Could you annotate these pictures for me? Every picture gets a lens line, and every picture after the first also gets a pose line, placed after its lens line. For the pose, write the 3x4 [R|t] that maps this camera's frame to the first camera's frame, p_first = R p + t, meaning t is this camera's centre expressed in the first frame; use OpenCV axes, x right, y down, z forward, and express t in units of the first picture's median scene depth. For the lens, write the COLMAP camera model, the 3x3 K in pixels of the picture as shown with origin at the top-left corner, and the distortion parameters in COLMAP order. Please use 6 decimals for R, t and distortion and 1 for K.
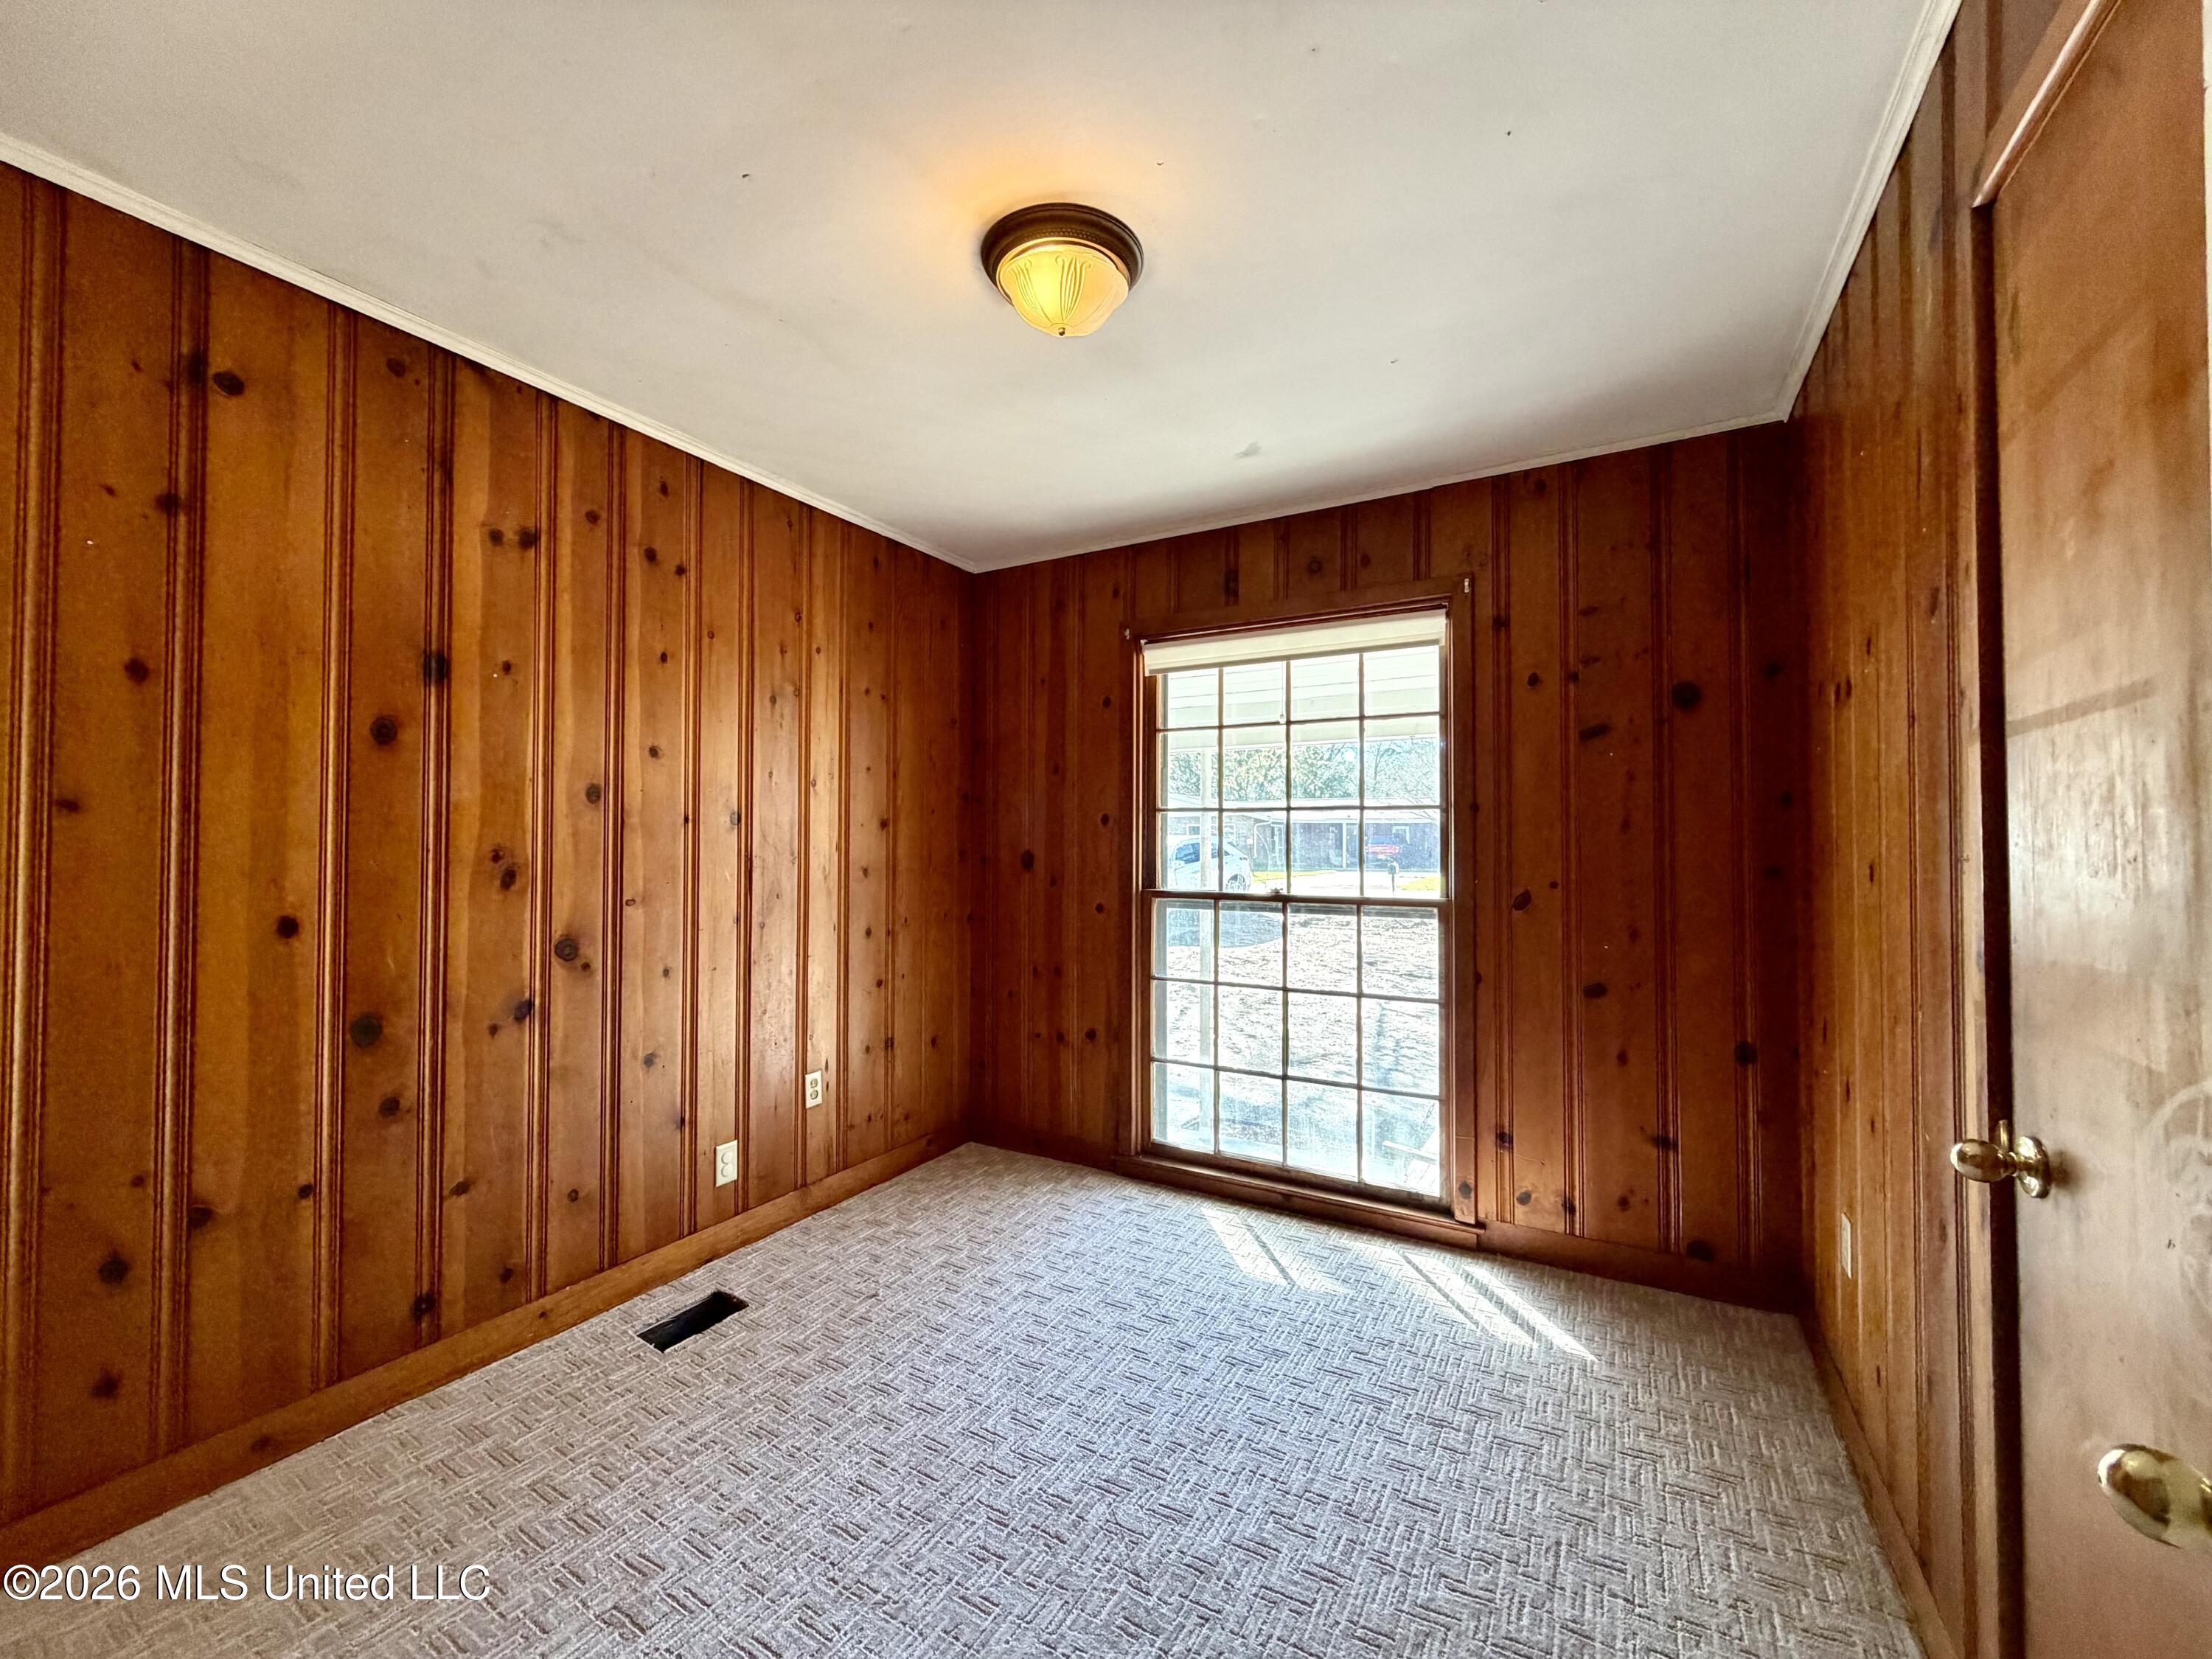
lens RADIAL K [[881.7, 0, 1104.3], [0, 881.7, 828.4], [0, 0, 1]] dist [0.001311, -0.000280]
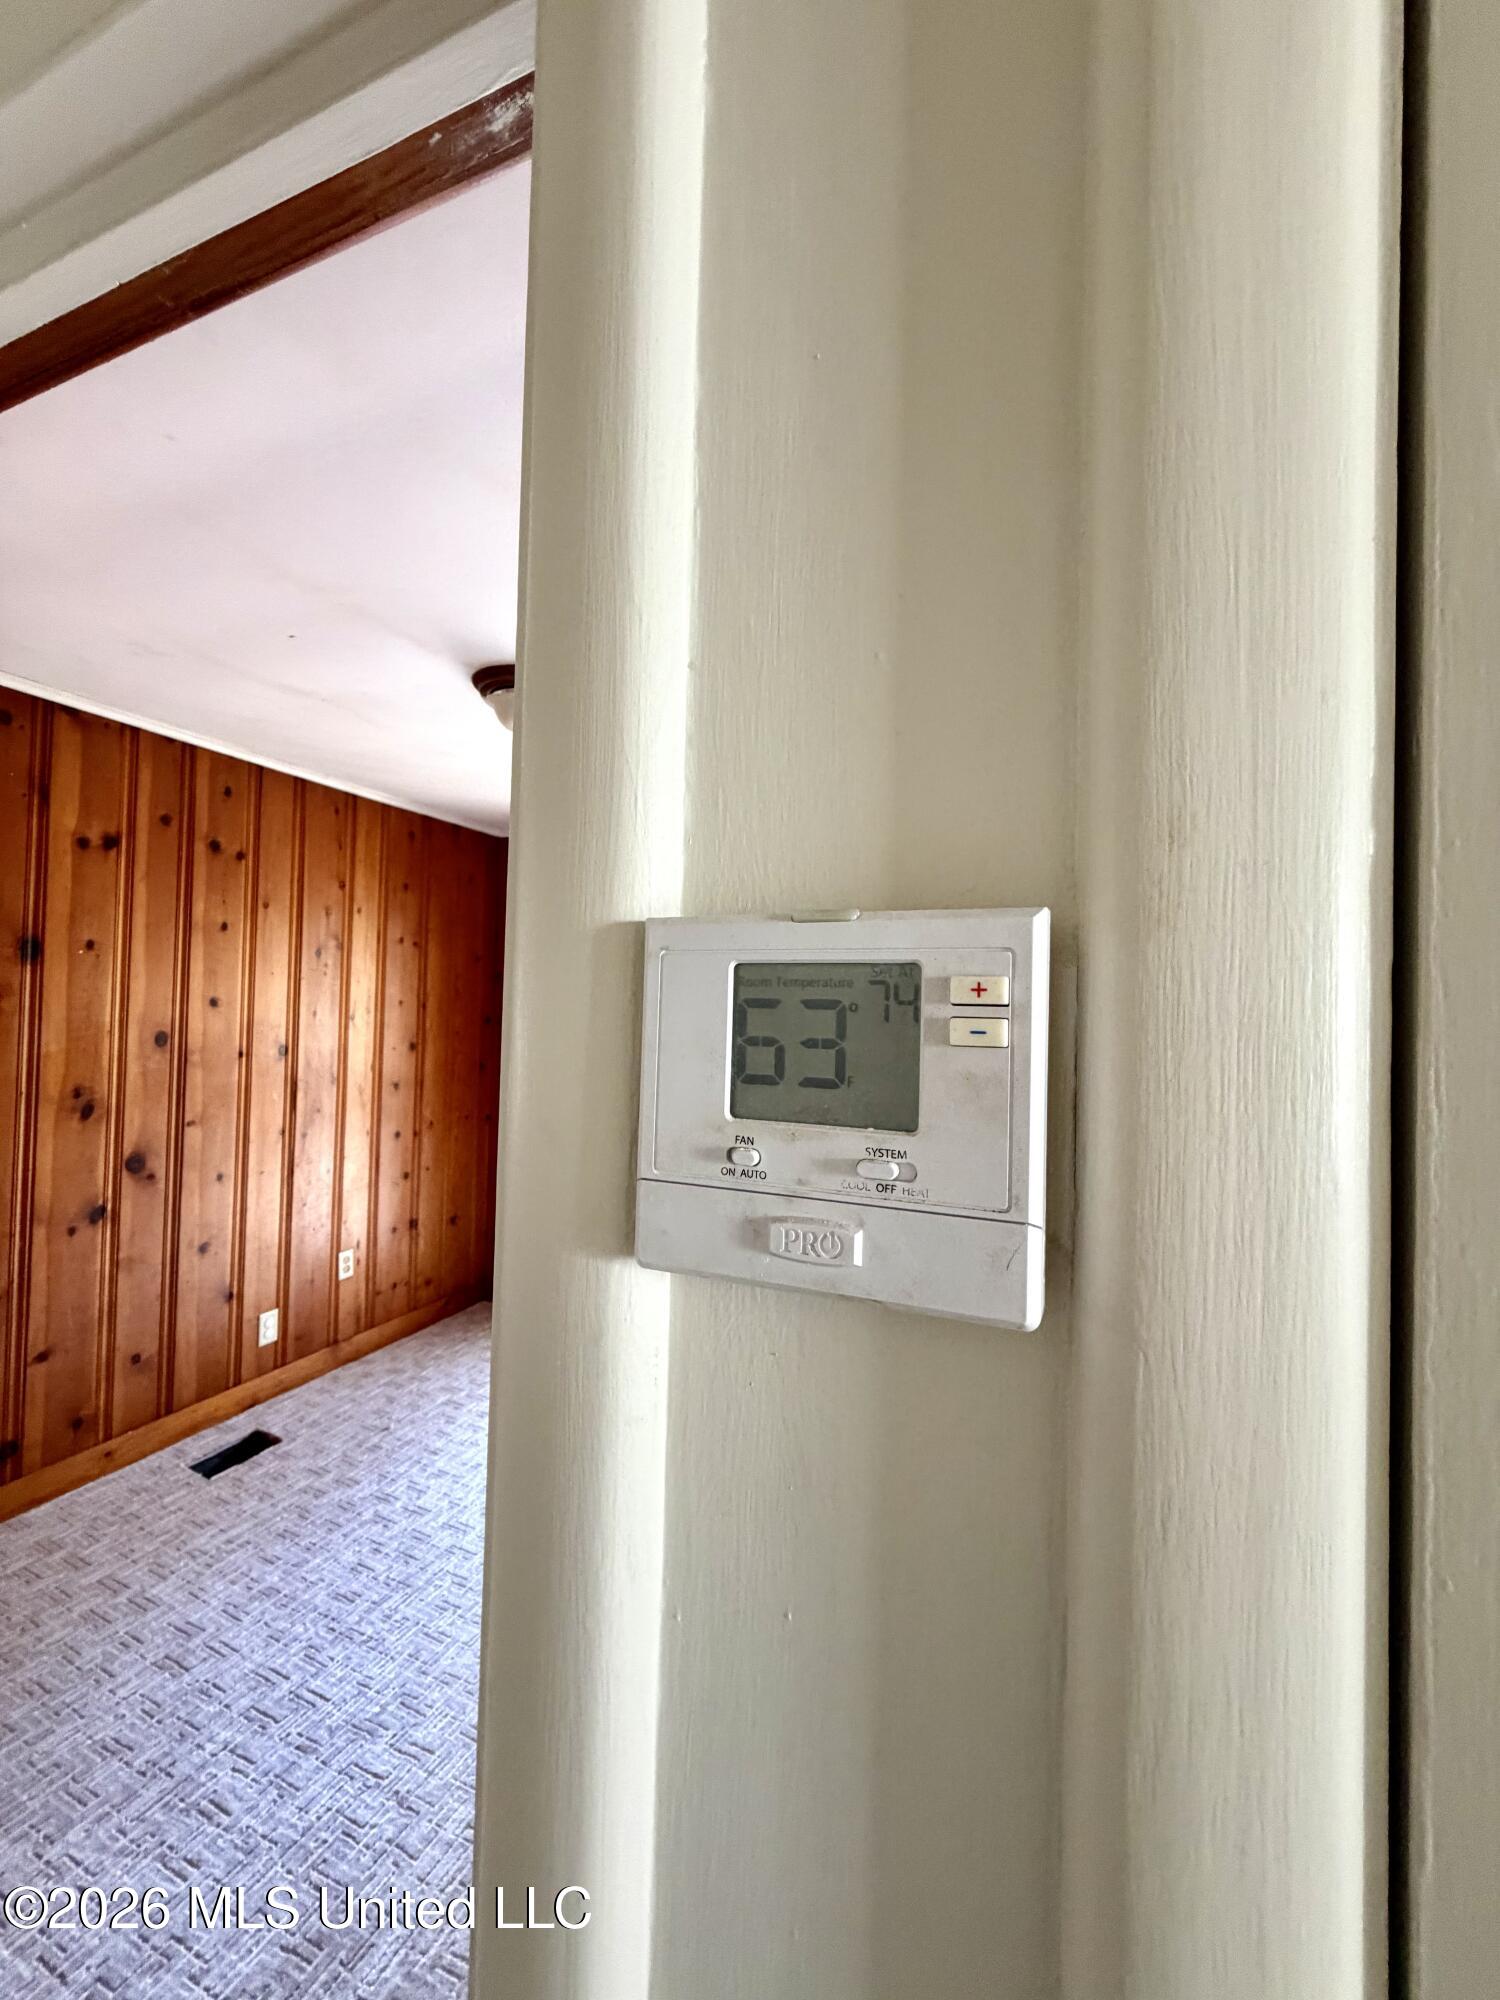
lens RADIAL K [[797.2, 0, 753.5], [0, 797.2, 997.5], [0, 0, 1]] dist [0.001311, -0.000280]
pose [[0.992386, 0.024595, 0.120687, 0.122314], [-0.024648, 0.999696, -0.001051, -0.119174], [-0.120677, -0.001932, 0.992690, -0.233954]]
